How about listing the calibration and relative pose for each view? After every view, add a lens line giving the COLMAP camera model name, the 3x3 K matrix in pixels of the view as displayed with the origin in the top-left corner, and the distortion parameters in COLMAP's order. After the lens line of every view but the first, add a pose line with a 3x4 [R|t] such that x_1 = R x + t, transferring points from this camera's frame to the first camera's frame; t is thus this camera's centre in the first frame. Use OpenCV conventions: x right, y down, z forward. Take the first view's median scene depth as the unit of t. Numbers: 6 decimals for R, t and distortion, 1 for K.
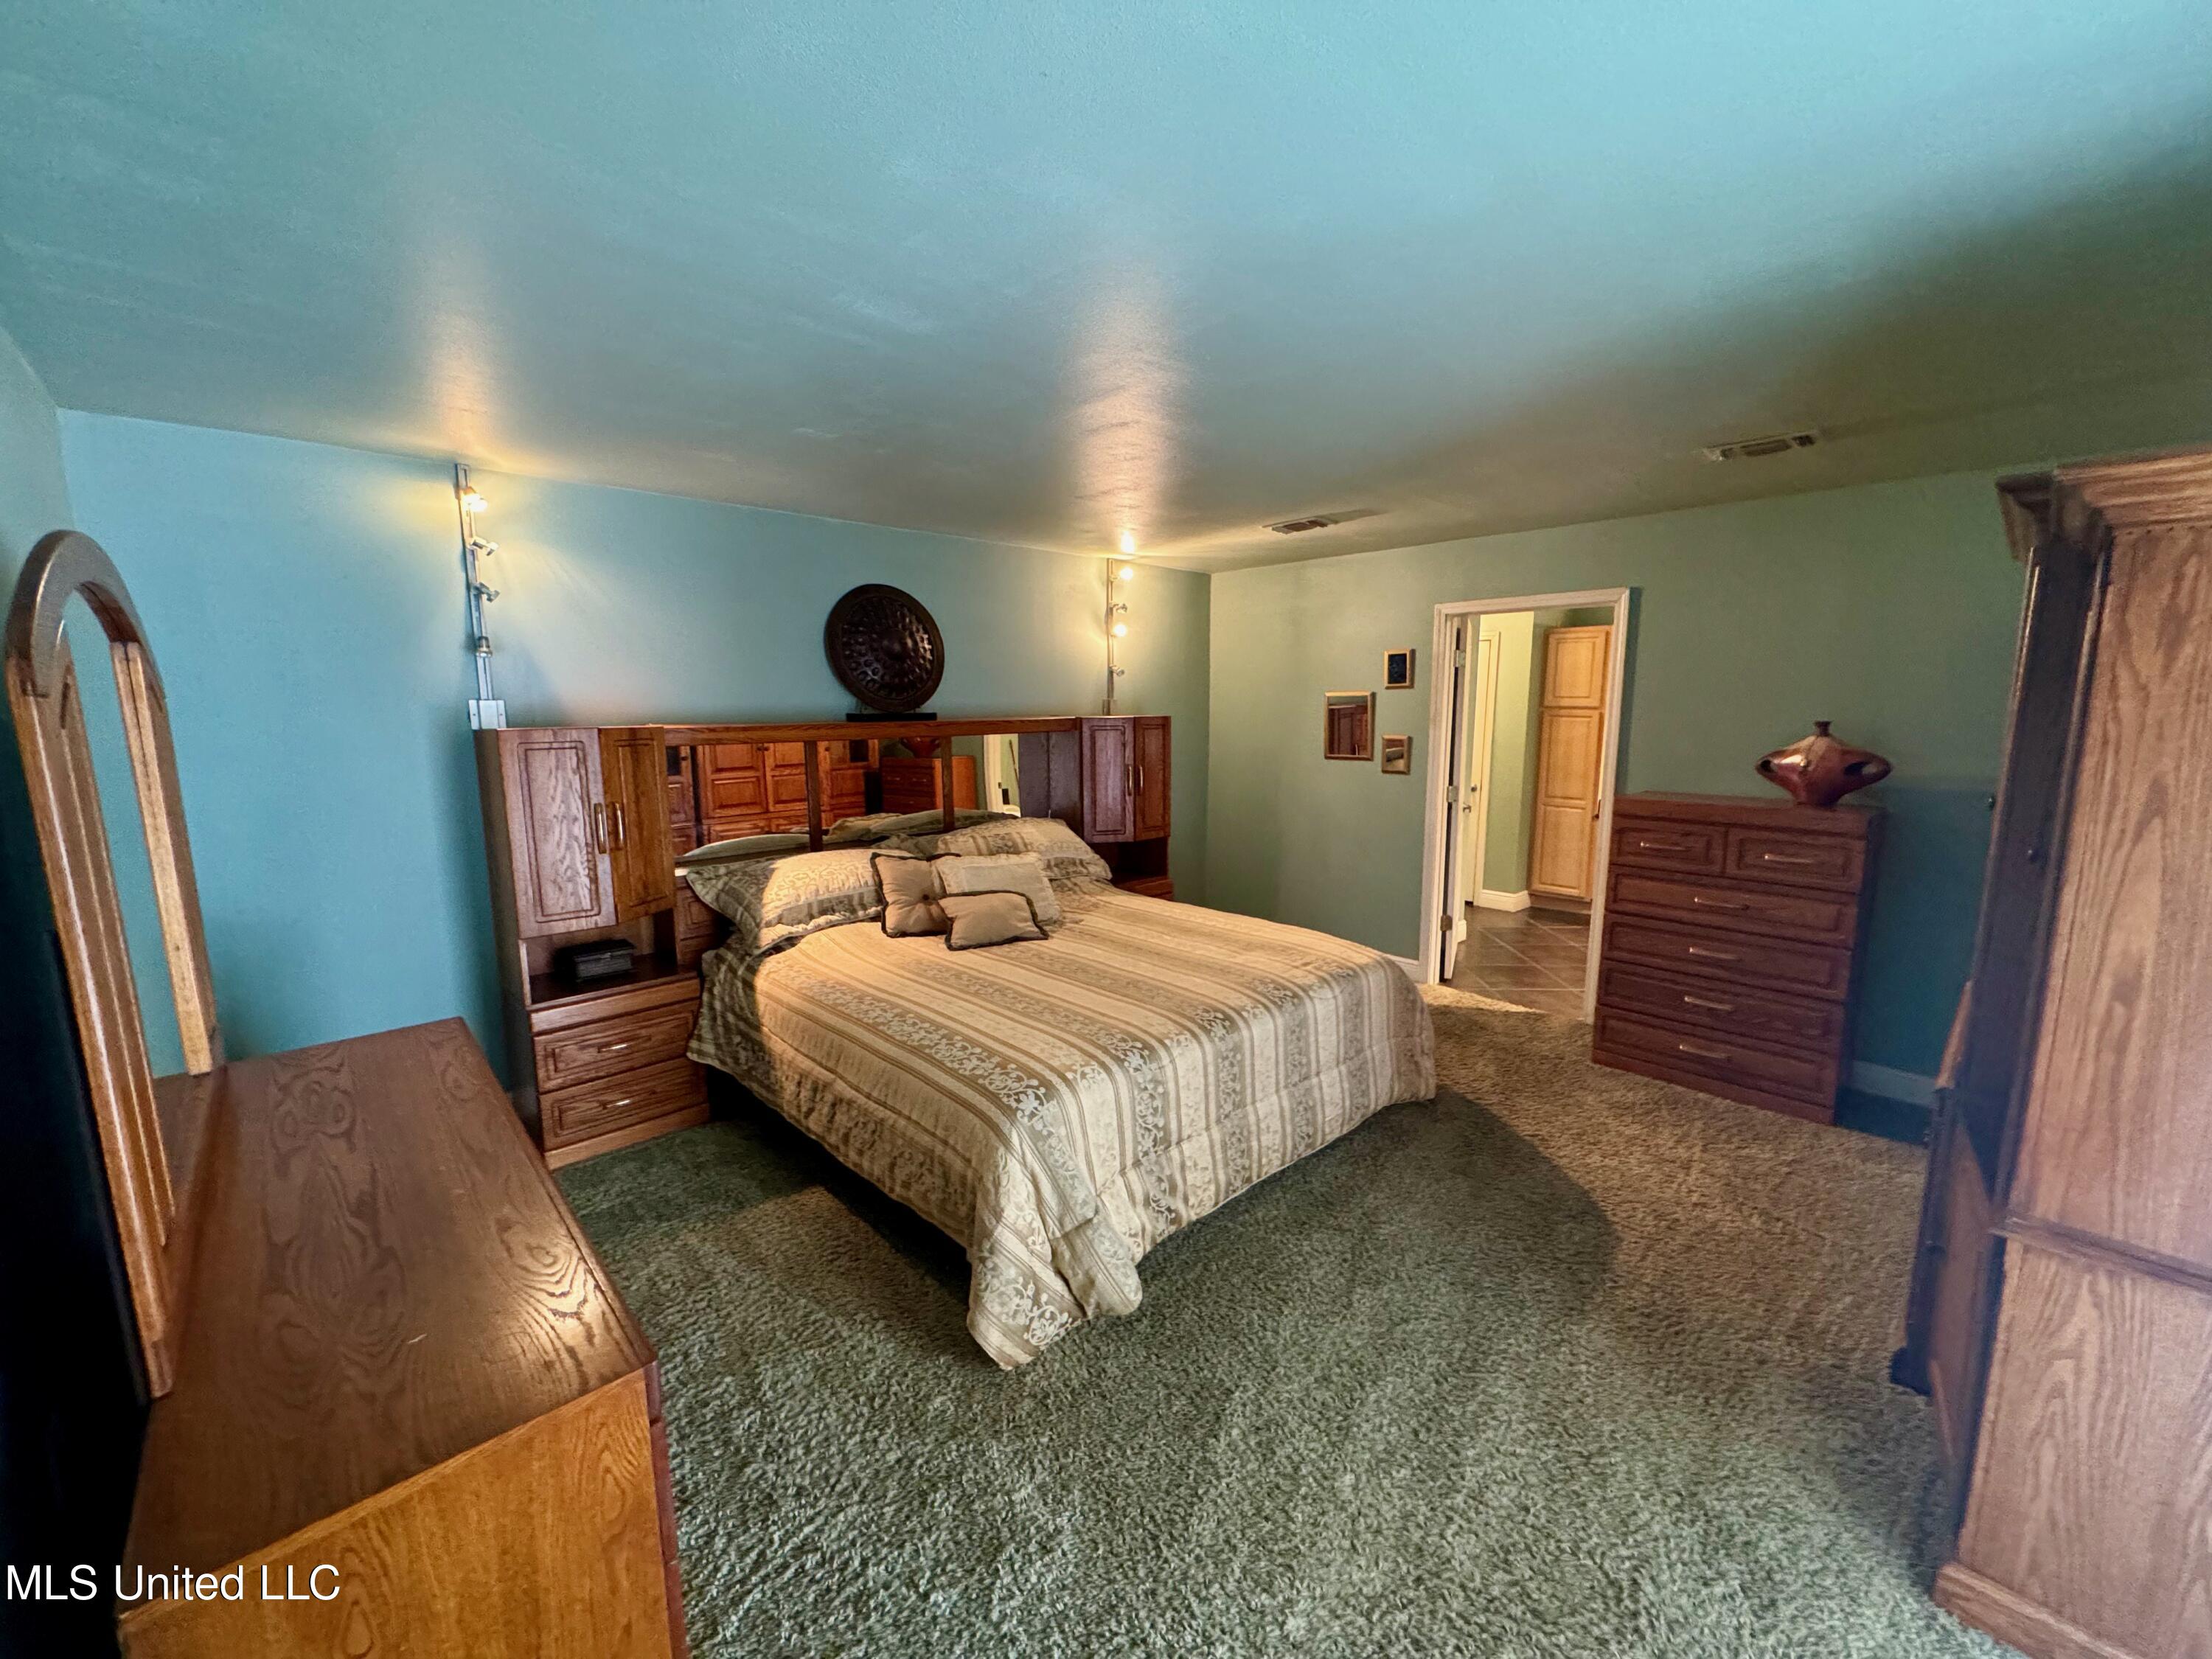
lens RADIAL K [[880.3, 0, 1113.3], [0, 880.3, 837.3], [0, 0, 1]] dist [0.002746, -0.000598]
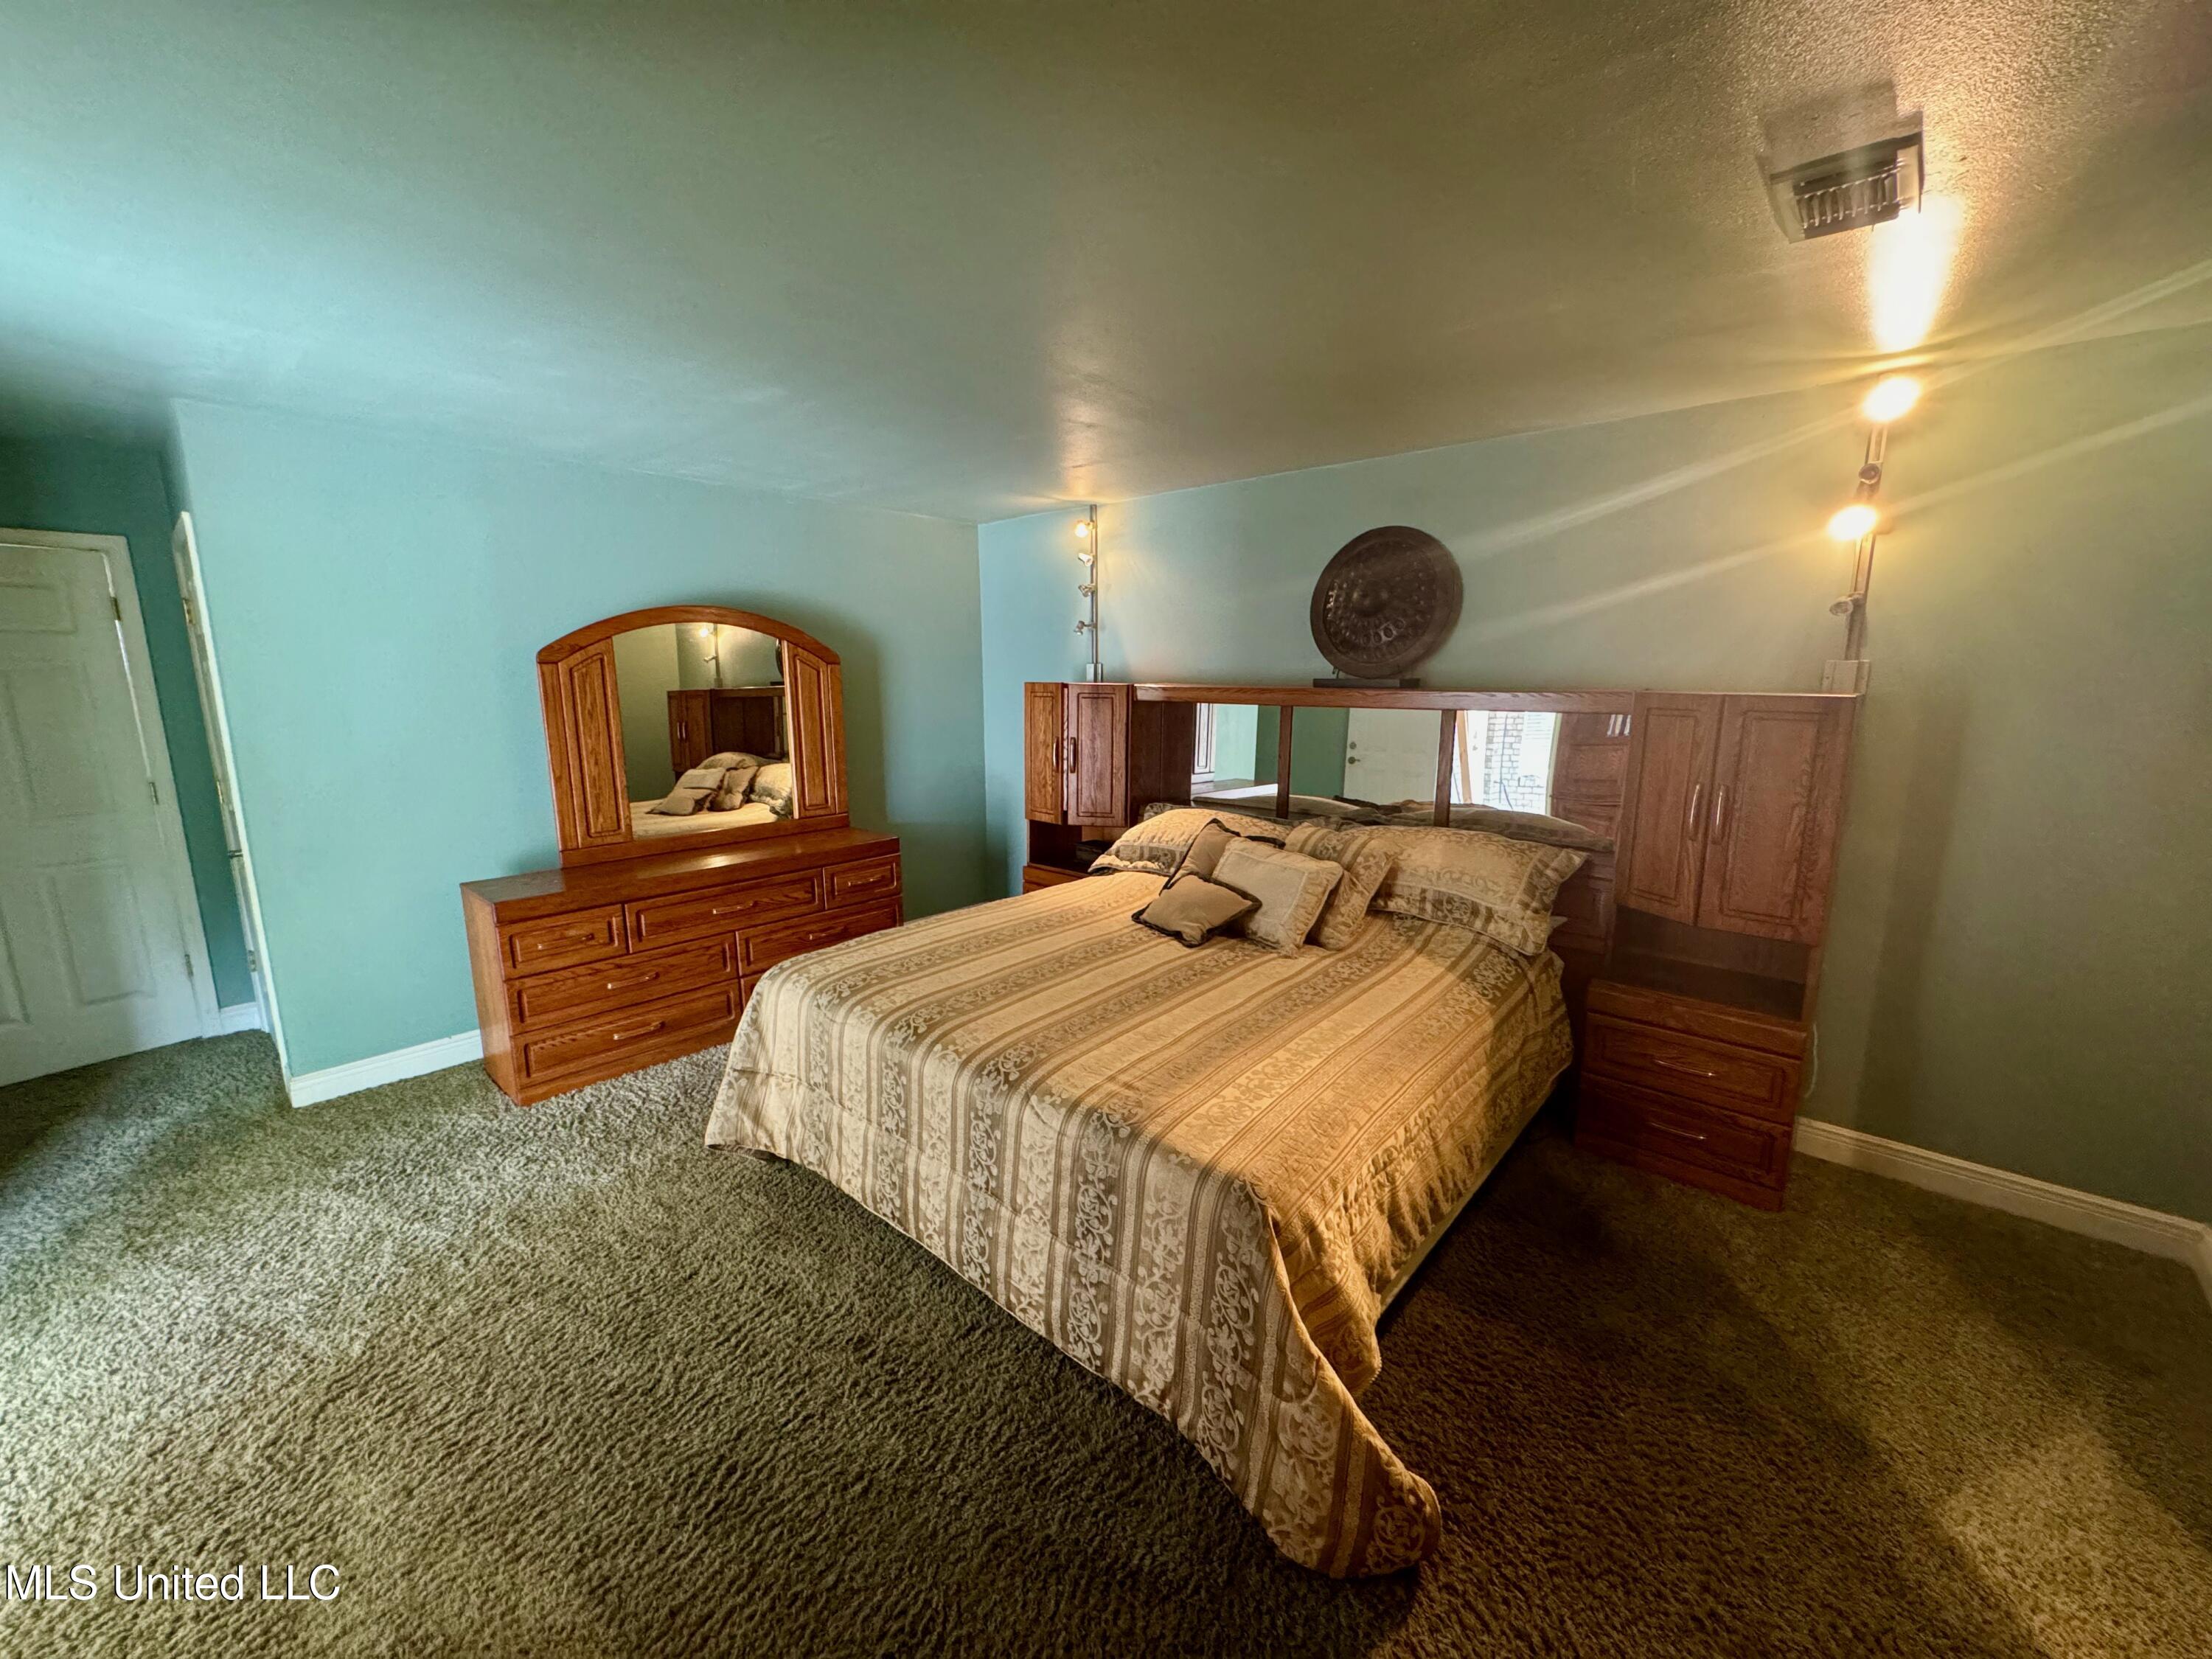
lens RADIAL K [[880.3, 0, 1109.3], [0, 880.3, 839.8], [0, 0, 1]] dist [0.002746, -0.000598]
pose [[0.079265, 0.192819, -0.978028, 0.773850], [-0.157514, 0.971212, 0.178710, -0.132002], [0.984330, 0.139887, 0.107355, 0.871472]]
